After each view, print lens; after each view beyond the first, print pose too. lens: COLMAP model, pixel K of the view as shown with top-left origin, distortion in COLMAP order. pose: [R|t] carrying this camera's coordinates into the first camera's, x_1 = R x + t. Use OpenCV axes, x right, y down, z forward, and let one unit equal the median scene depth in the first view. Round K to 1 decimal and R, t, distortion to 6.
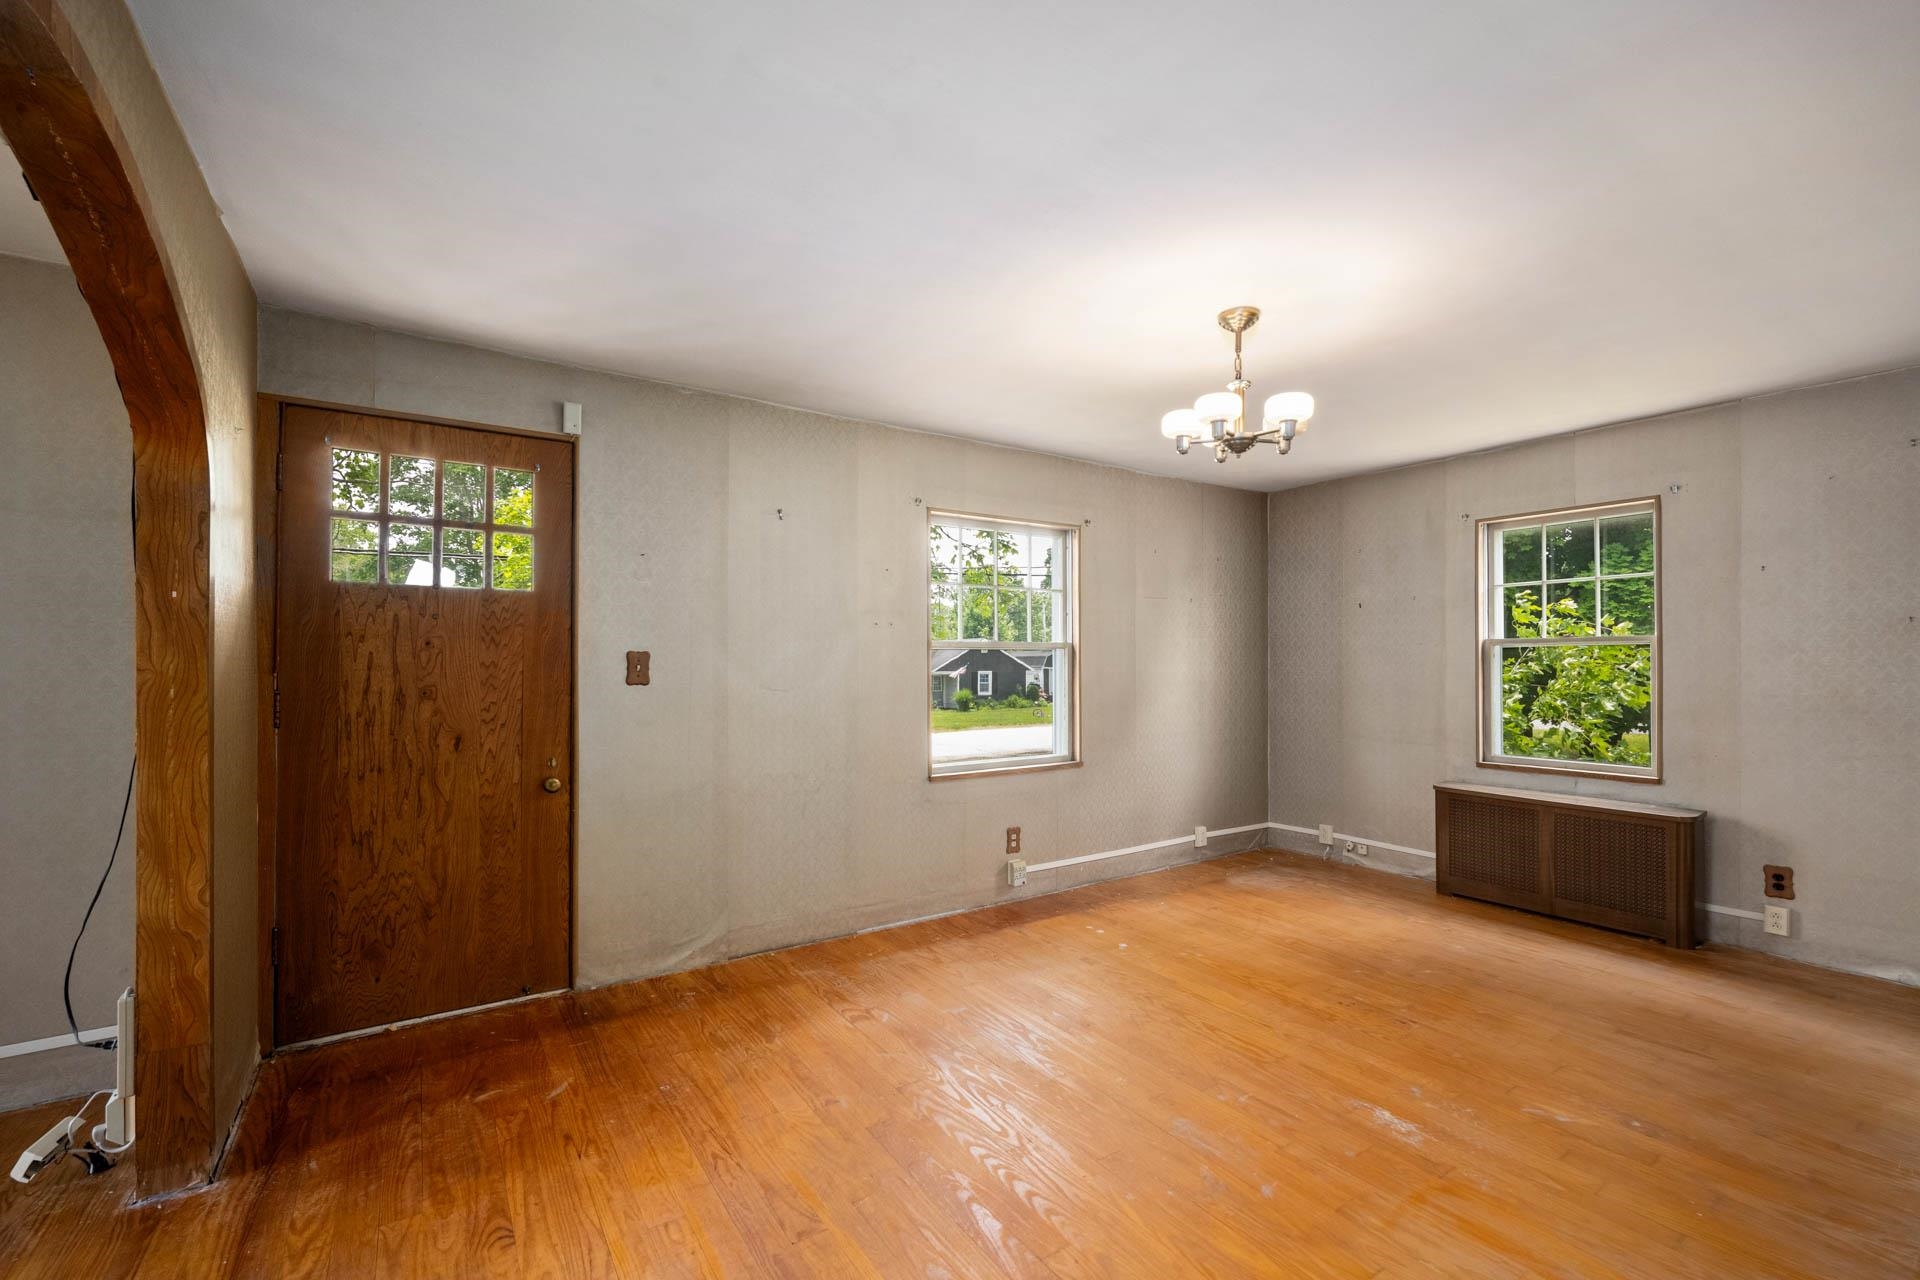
lens RADIAL K [[802.4, 0, 967.5], [0, 802.4, 653.3], [0, 0, 1]] dist [0.001943, 0.000099]
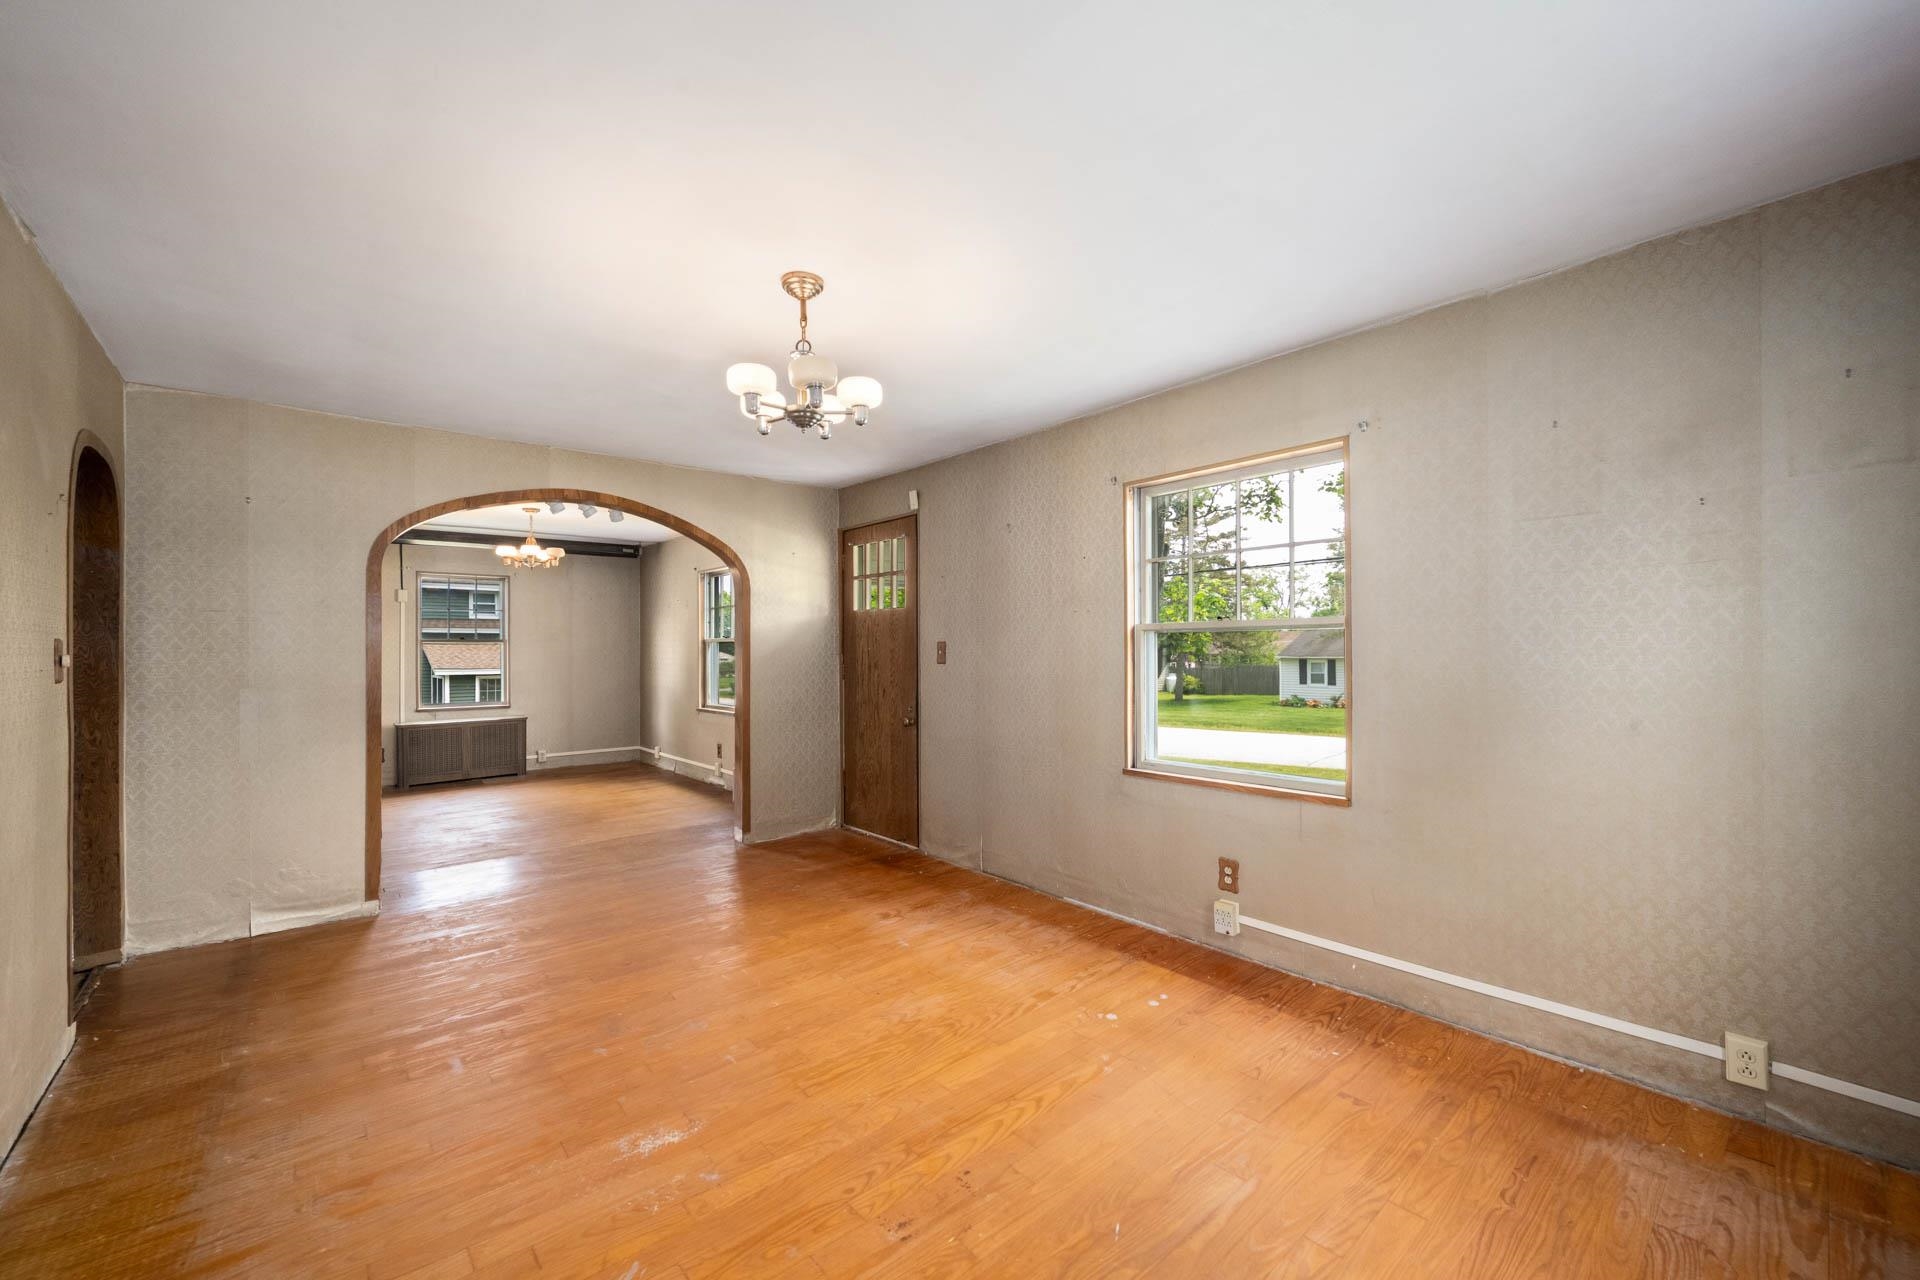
lens RADIAL K [[760.4, 0, 960.0], [0, 760.4, 640.0], [0, 0, 1]] dist [-0.000452, -0.000210]
pose [[0.113802, -0.012994, -0.993418, 0.896525], [0.015990, 0.999809, -0.011246, 0.009888], [0.993375, -0.014605, 0.113988, 0.773425]]
